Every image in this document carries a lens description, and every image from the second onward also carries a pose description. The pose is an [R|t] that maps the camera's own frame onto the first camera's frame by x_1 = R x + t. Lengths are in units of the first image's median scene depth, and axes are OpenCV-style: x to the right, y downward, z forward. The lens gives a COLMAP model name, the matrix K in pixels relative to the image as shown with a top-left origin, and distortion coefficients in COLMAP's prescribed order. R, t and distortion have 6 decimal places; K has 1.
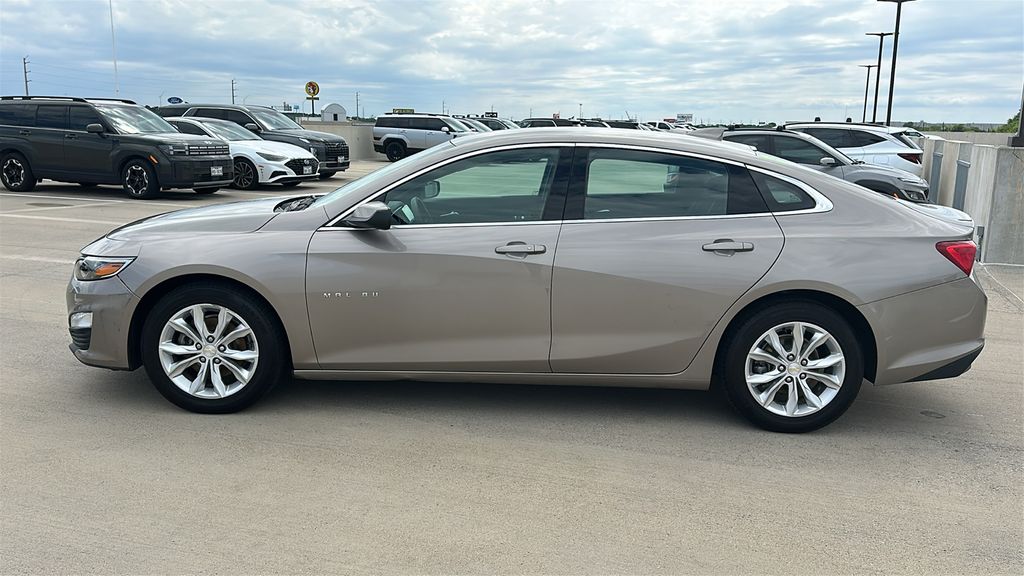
lens RADIAL K [[823.9, 0, 519.5], [0, 823.9, 285.7], [0, 0, 1]] dist [0.105290, -0.149647]
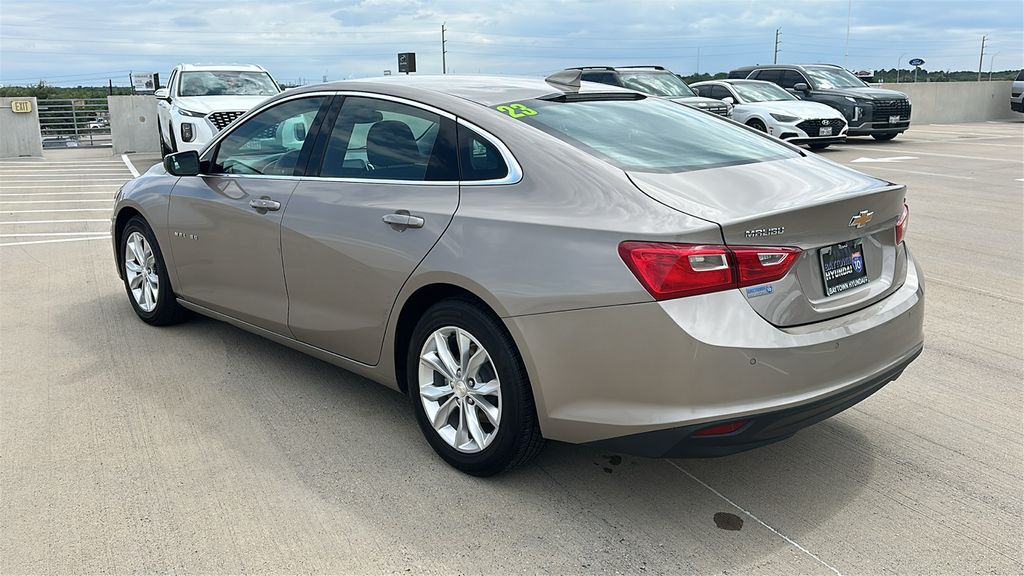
lens RADIAL K [[848.9, 0, 512.0], [0, 848.9, 288.0], [0, 0, 1]] dist [0.005957, -0.051648]
pose [[0.690763, 0.132081, -0.710916, 0.210968], [-0.101985, 0.991144, 0.085050, -0.014383], [0.715853, 0.013753, 0.698115, 0.115646]]
